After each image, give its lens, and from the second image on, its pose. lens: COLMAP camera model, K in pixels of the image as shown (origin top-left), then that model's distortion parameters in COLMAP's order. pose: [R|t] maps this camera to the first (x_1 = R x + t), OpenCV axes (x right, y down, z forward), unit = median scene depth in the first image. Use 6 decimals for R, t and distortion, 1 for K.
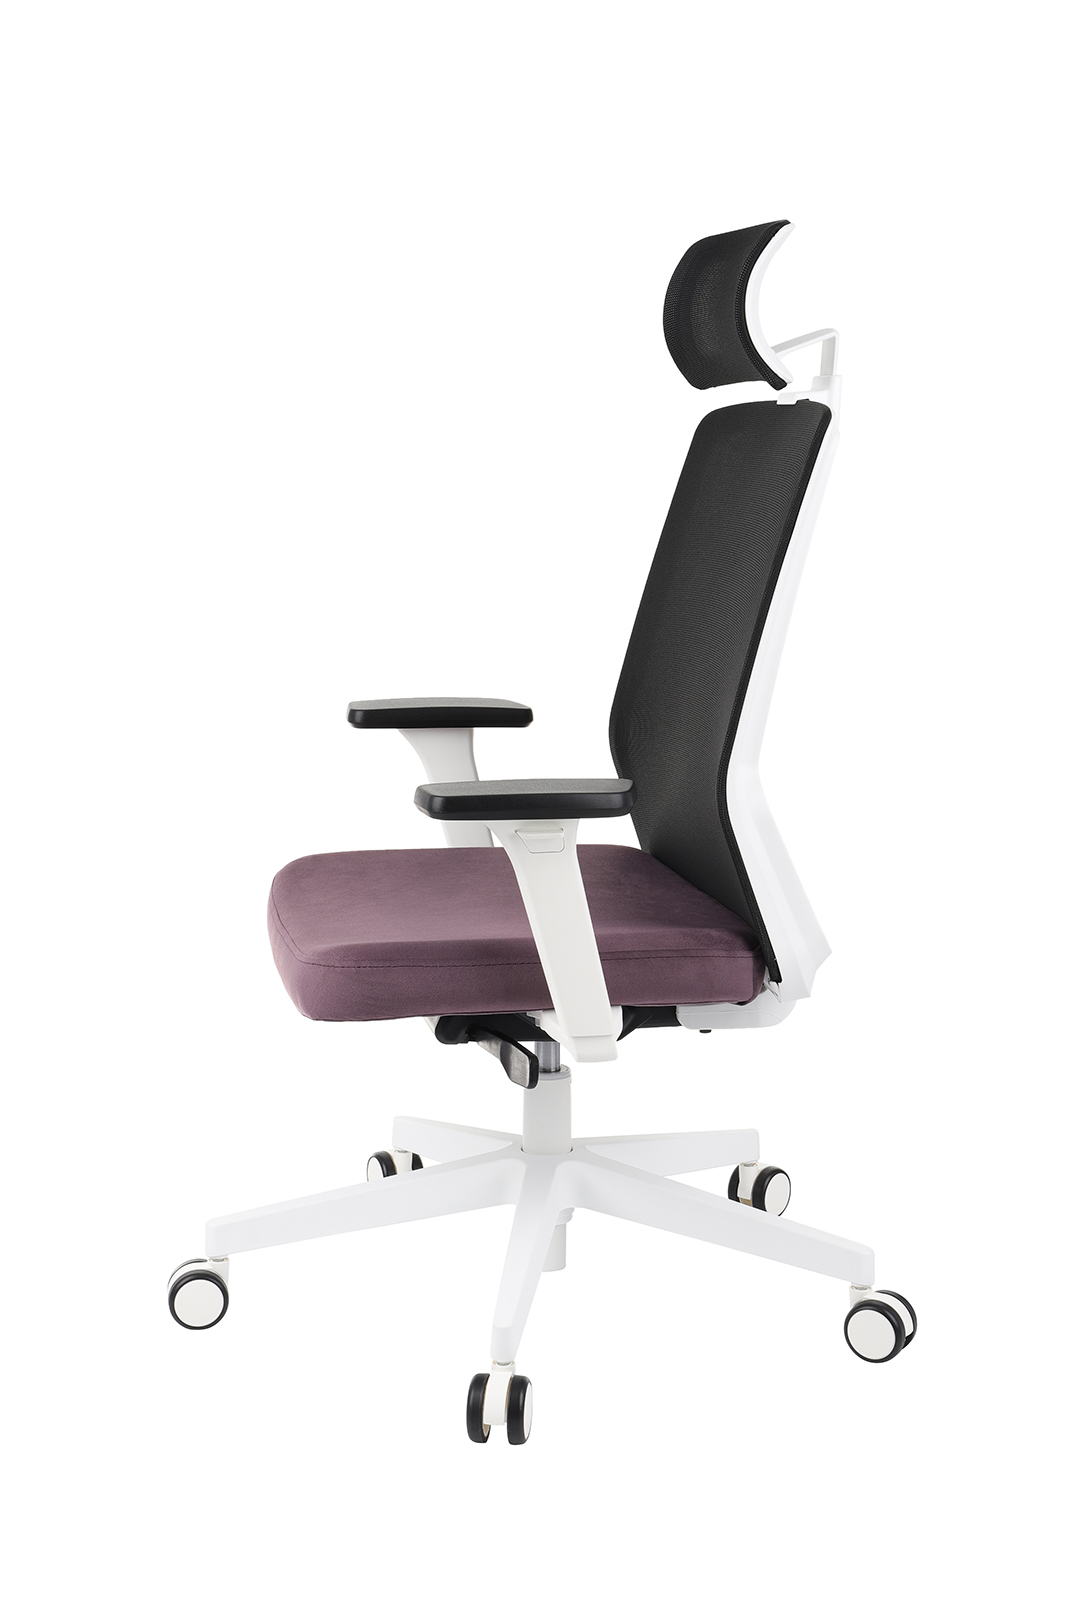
lens RADIAL K [[2550.3, 0, 510.8], [0, 2550.3, 802.6], [0, 0, 1]] dist [0.033182, 0.136230]
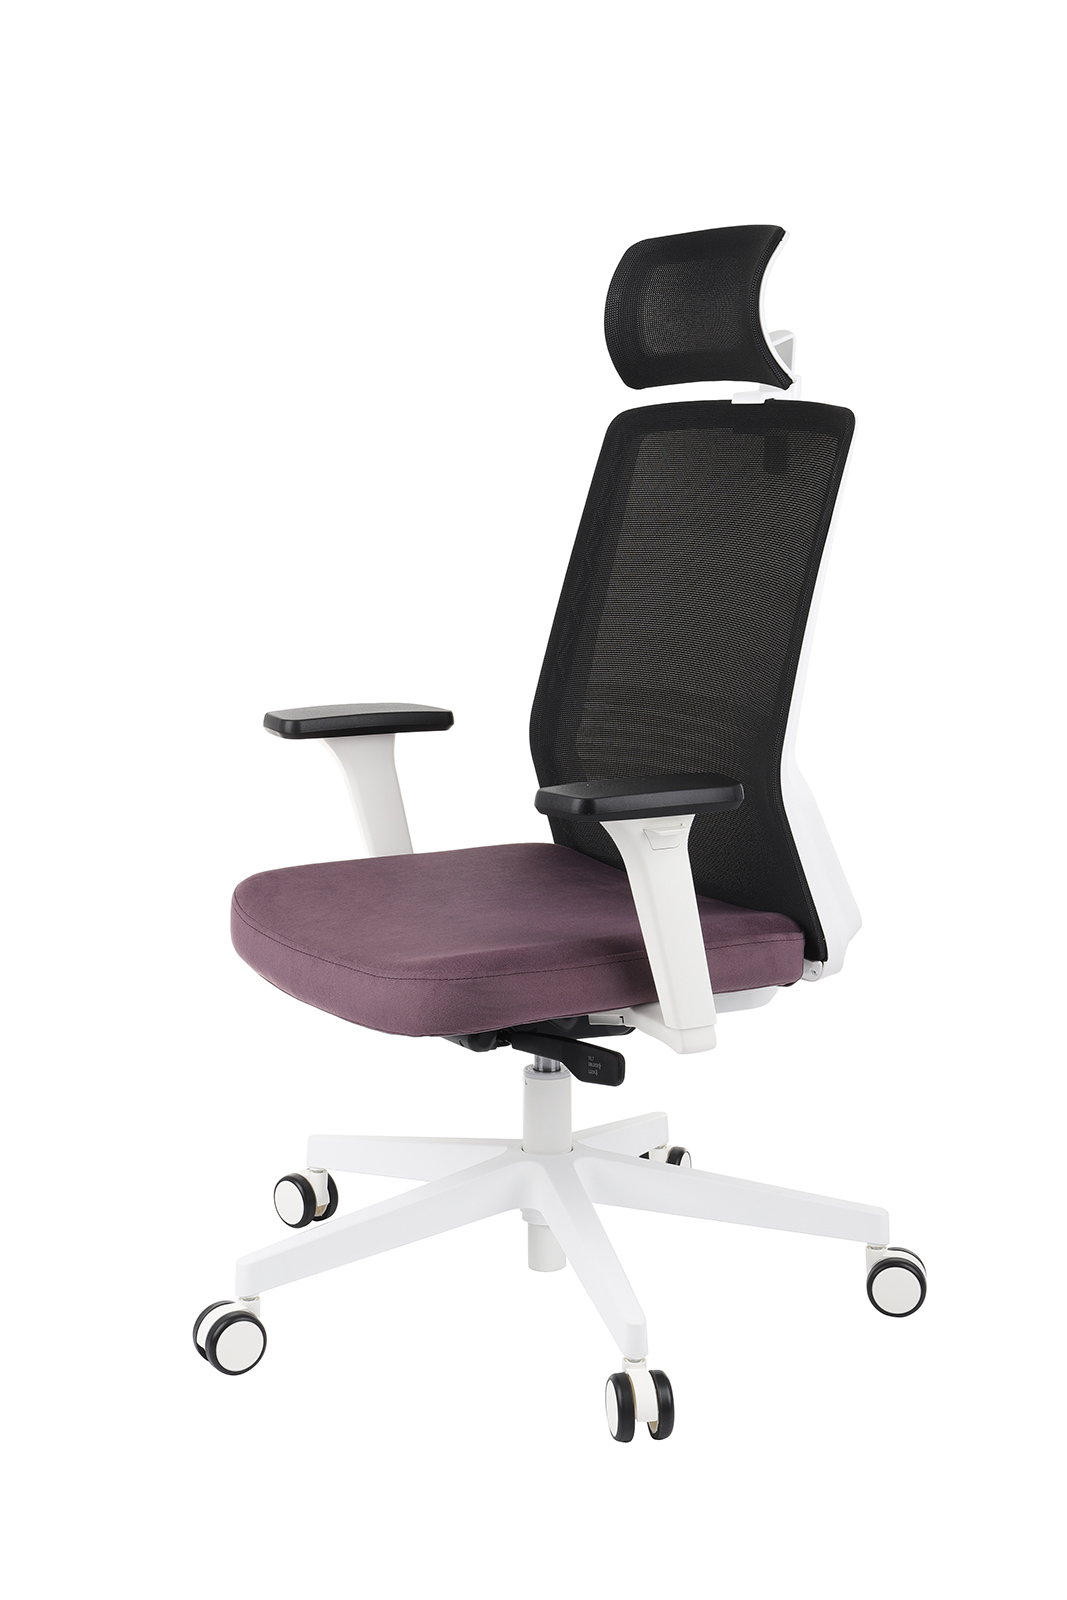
lens RADIAL K [[2550.3, 0, 510.8], [0, 2550.3, 802.6], [0, 0, 1]] dist [0.033182, 0.136230]
pose [[0.935736, -0.056915, 0.348079, -0.356651], [0.057340, 0.998313, 0.009091, -0.010048], [-0.348009, 0.011452, 0.937421, 0.069198]]
